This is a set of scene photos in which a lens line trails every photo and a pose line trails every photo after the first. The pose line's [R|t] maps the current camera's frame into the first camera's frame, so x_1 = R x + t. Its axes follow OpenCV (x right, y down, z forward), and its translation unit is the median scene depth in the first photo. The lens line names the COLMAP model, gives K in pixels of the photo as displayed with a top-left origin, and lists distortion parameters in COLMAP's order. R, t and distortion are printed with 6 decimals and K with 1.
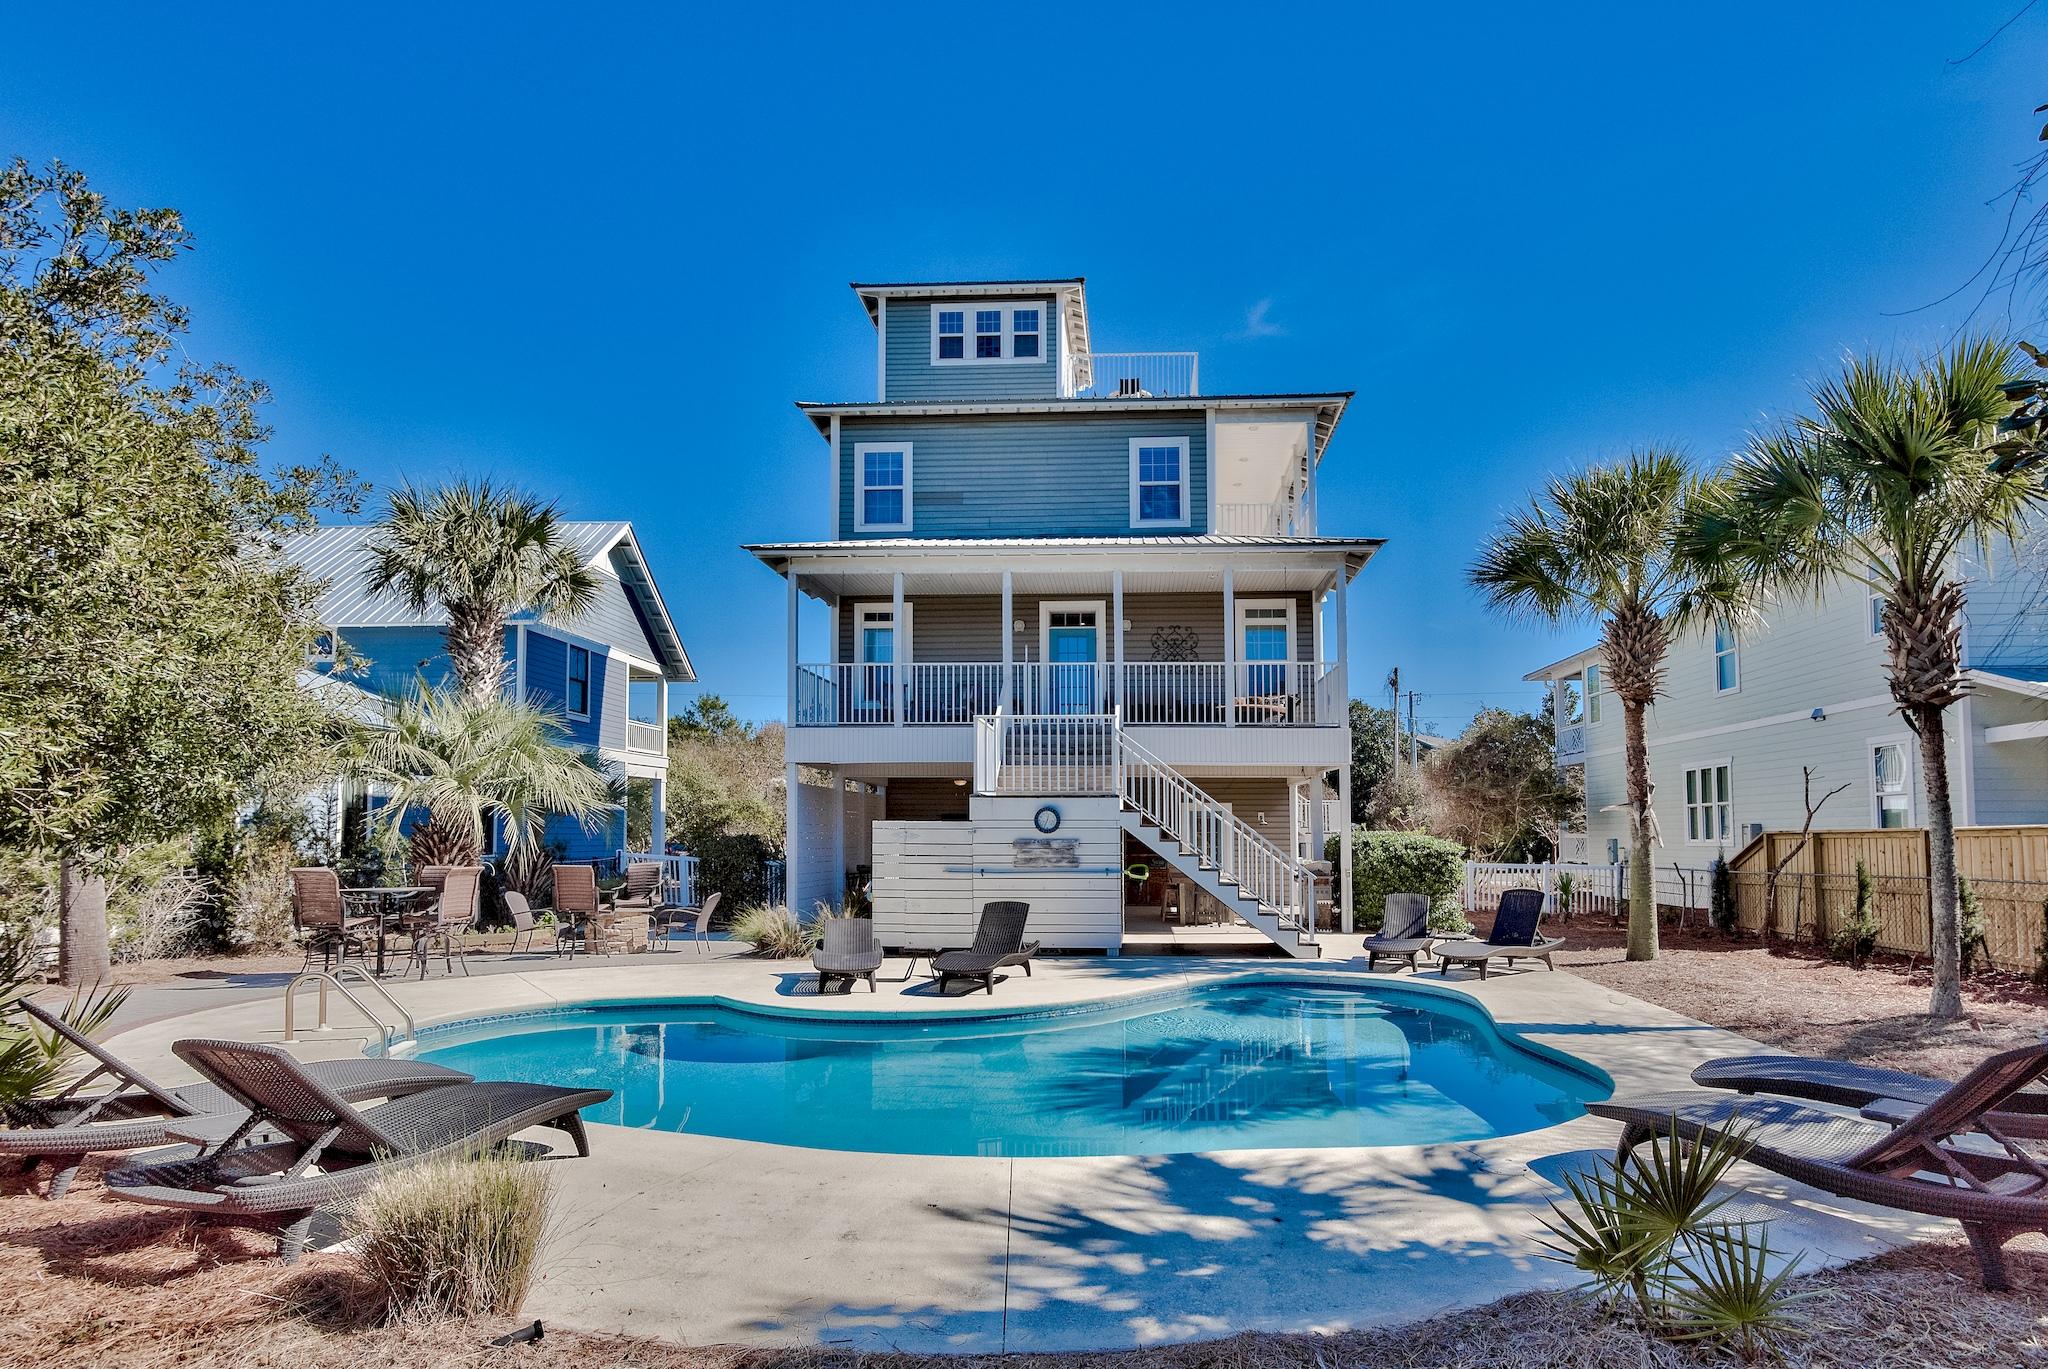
lens RADIAL K [[1087.1, 0, 1069.1], [0, 1087.1, 780.1], [0, 0, 1]] dist [-0.006481, 0.000857]
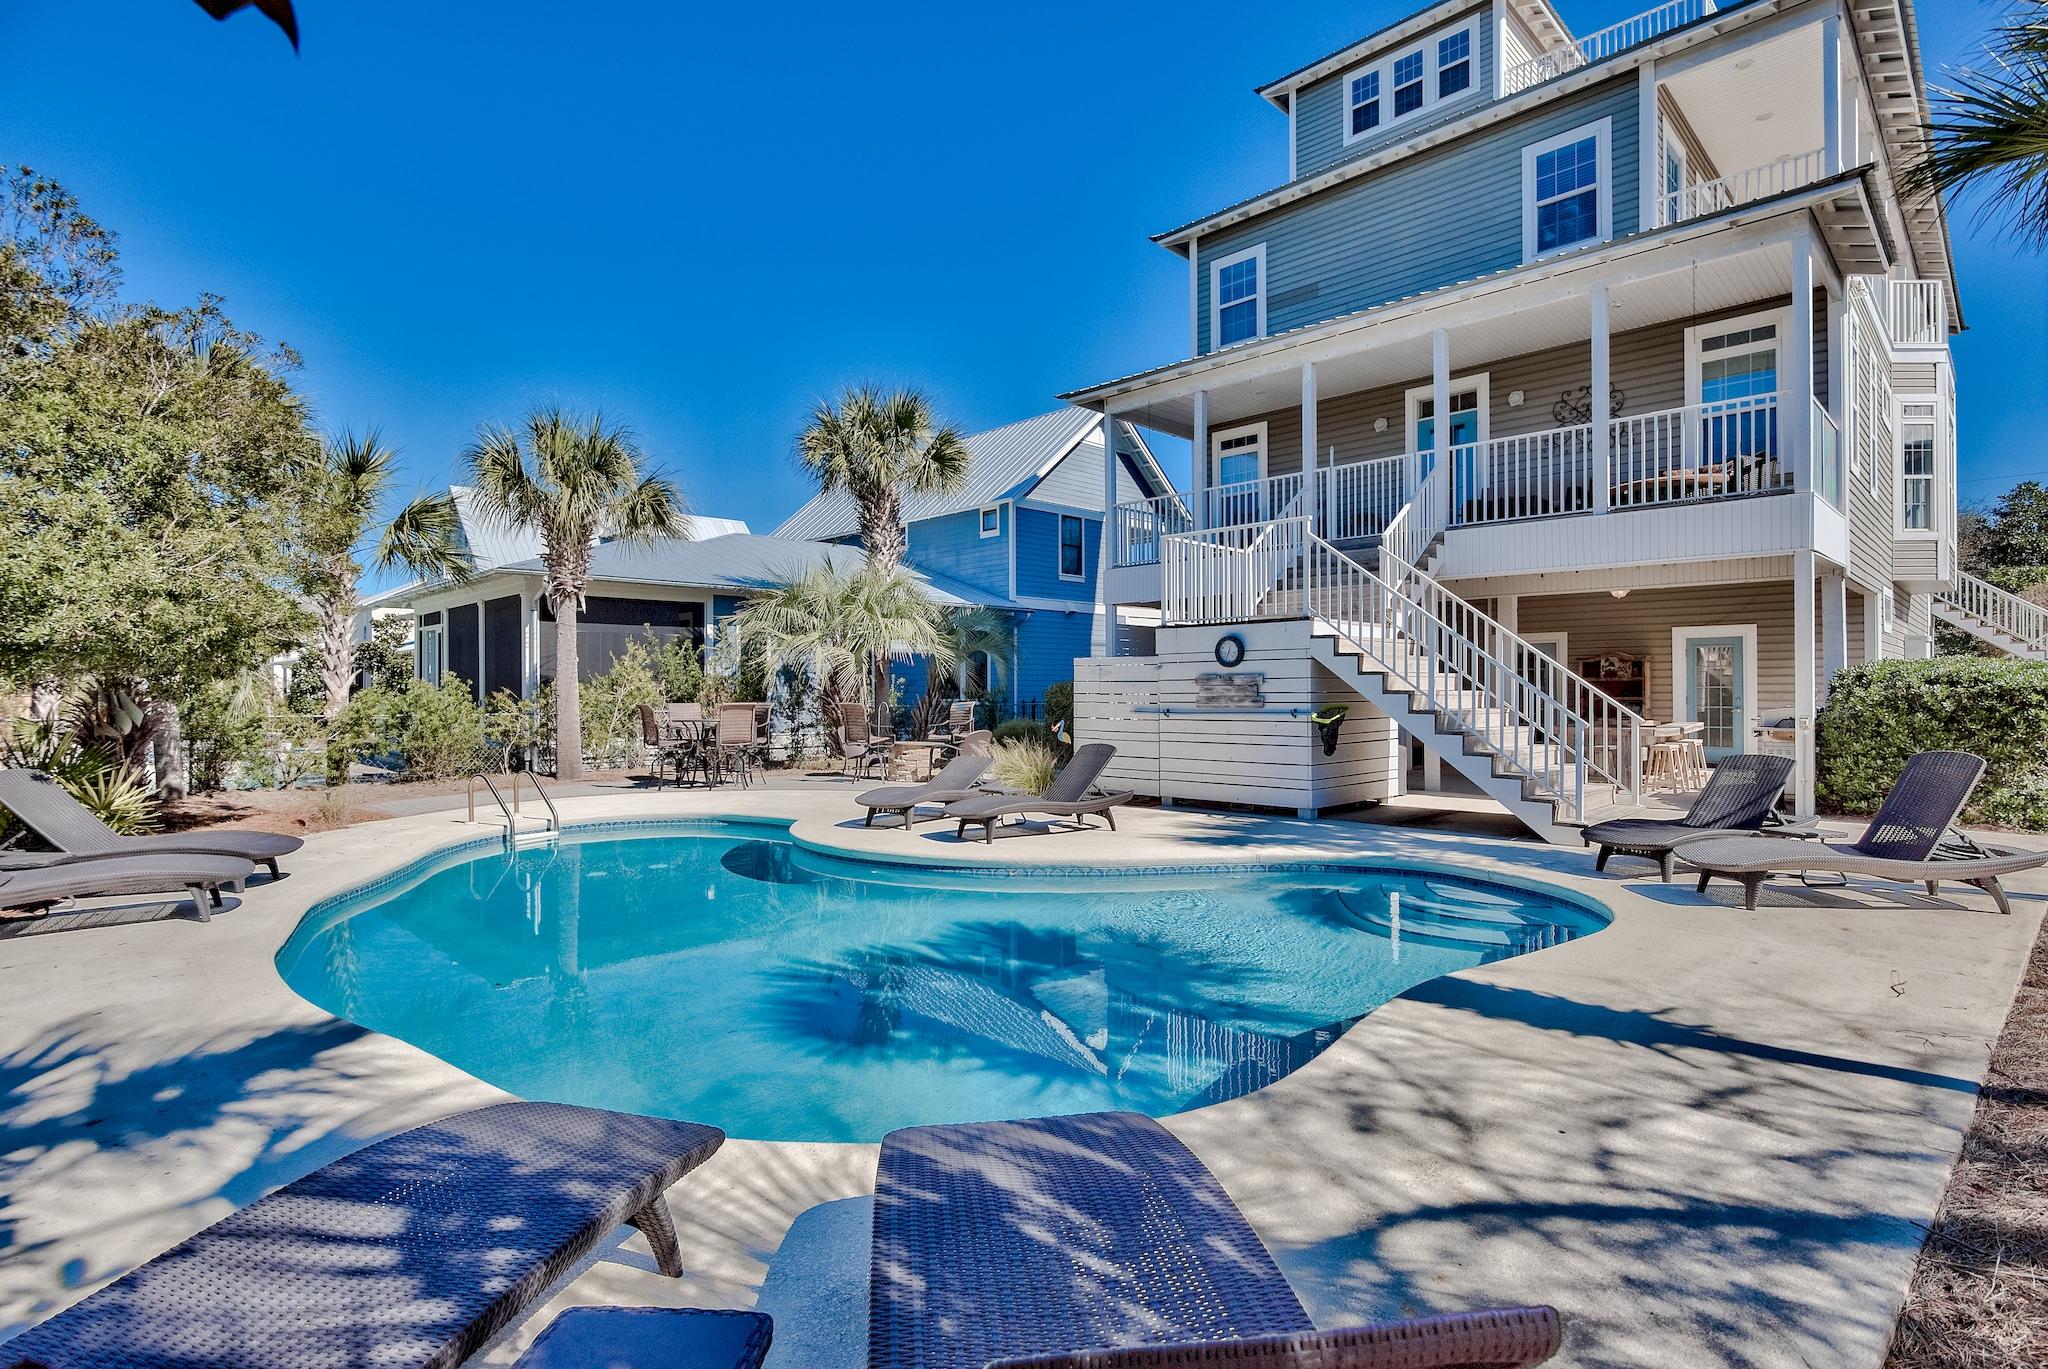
lens RADIAL K [[1011.7, 0, 1007.6], [0, 1011.7, 694.3], [0, 0, 1]] dist [-0.004987, 0.000109]
pose [[0.729131, -0.003574, -0.684365, 0.276697], [0.042863, 0.998262, 0.040454, 0.021955], [0.683031, -0.058830, 0.728017, 0.220933]]
